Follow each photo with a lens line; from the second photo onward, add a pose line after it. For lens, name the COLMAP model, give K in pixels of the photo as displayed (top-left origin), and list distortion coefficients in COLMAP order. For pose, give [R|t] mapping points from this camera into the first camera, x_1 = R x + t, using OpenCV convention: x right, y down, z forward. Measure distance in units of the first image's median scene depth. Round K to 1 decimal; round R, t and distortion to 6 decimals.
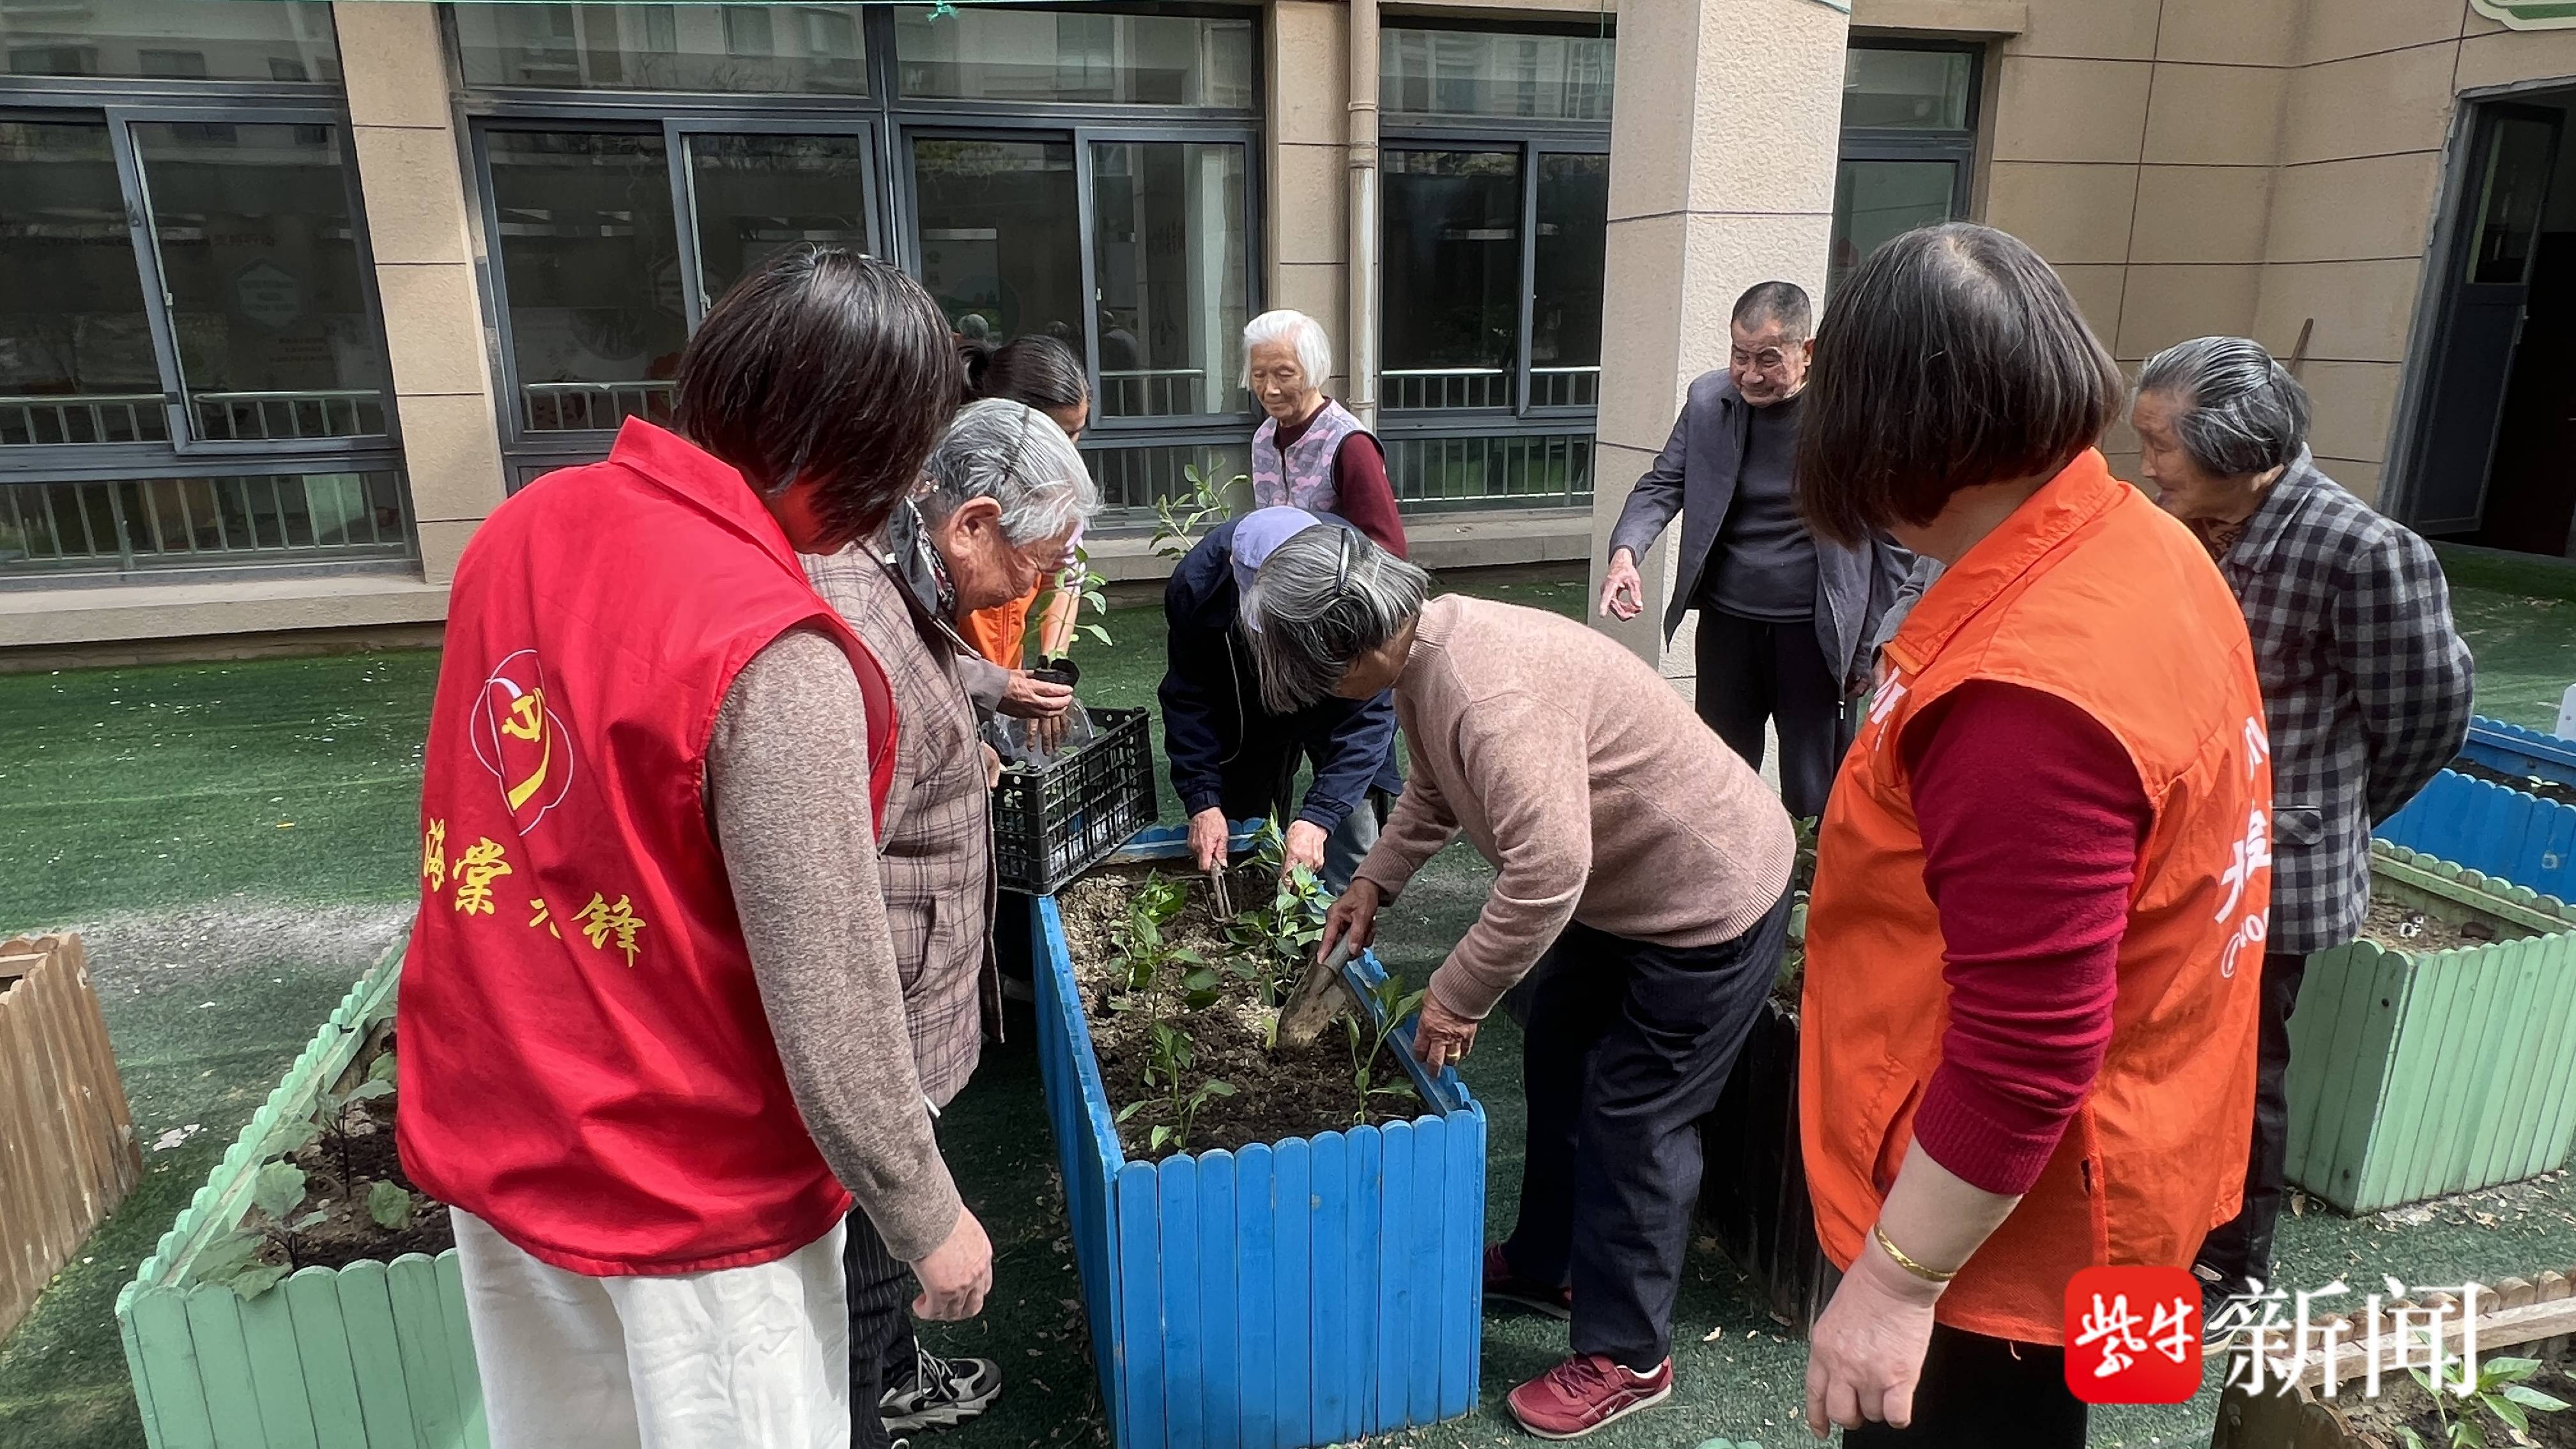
lens RADIAL K [[1508.0, 0, 1288.0], [0, 1508.0, 724.5], [0, 0, 1]] dist [0.001233, -0.000634]
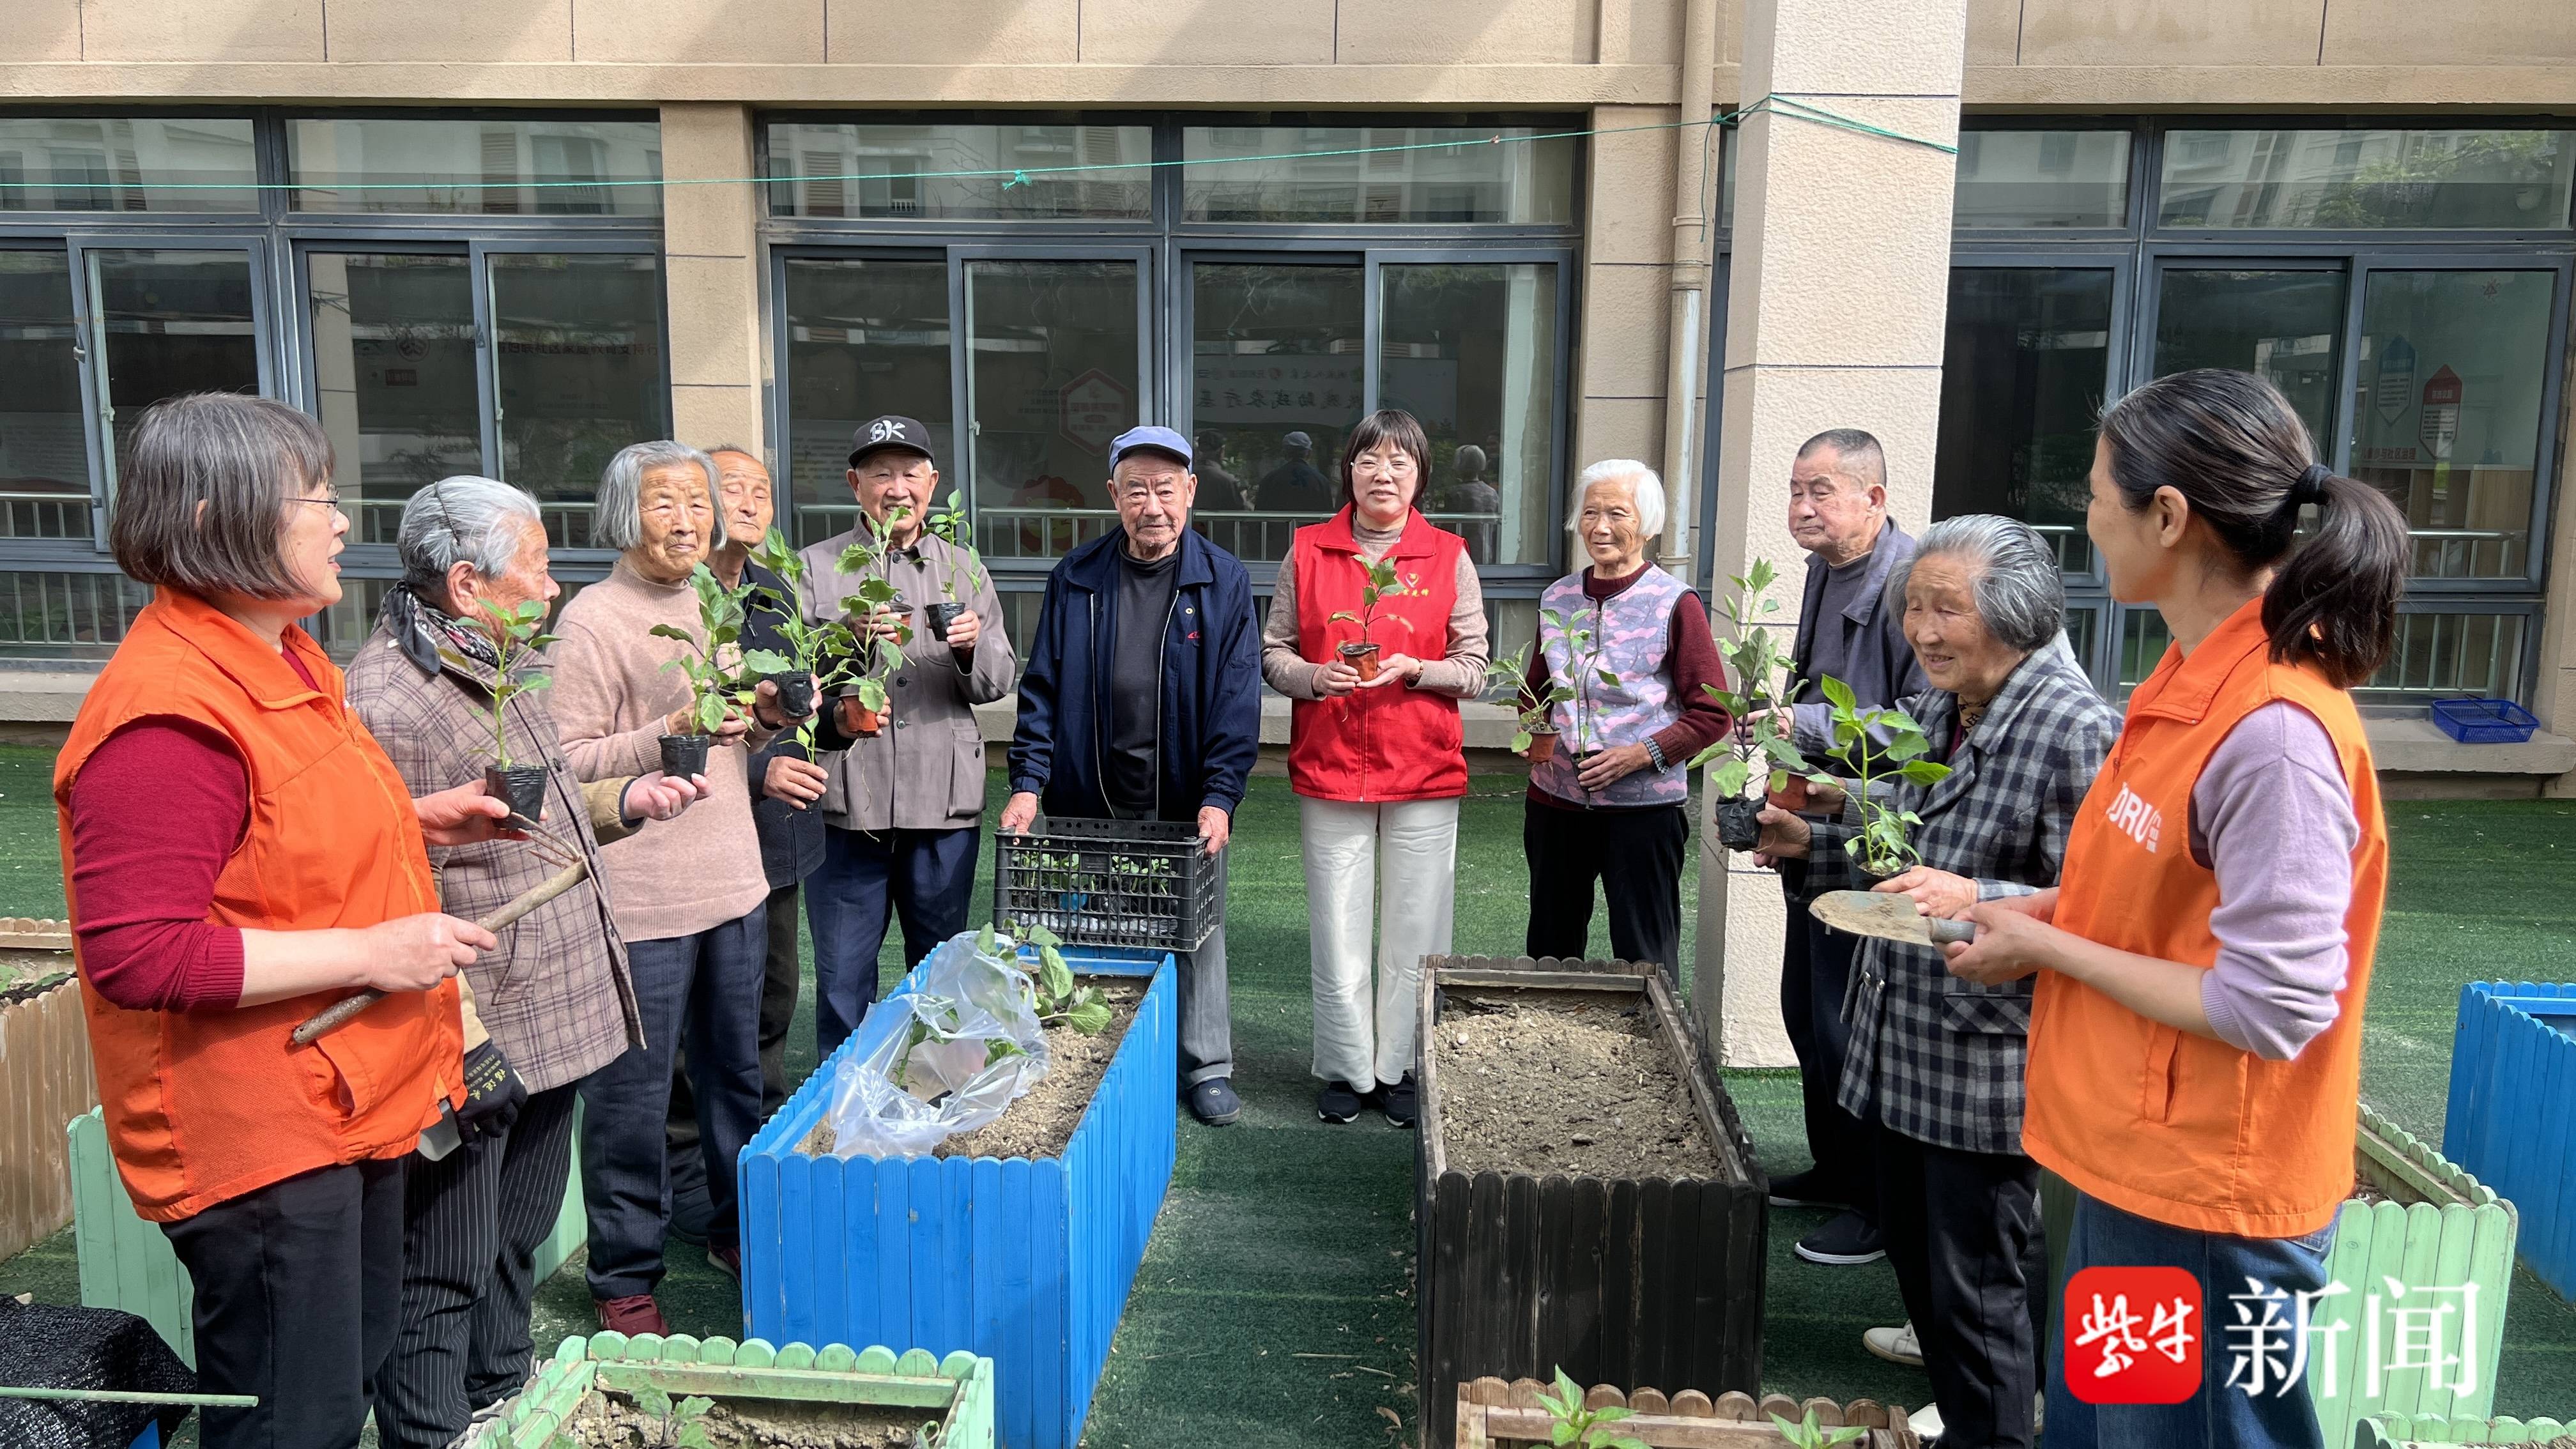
lens RADIAL K [[1873.6, 0, 1288.0], [0, 1873.6, 724.5], [0, 0, 1]] dist [0.040590, -0.065102]
pose [[0.958255, 0.062939, -0.278903, 0.160262], [-0.093572, 0.990787, -0.097909, 0.012425], [0.270171, 0.119919, 0.955315, -0.086143]]
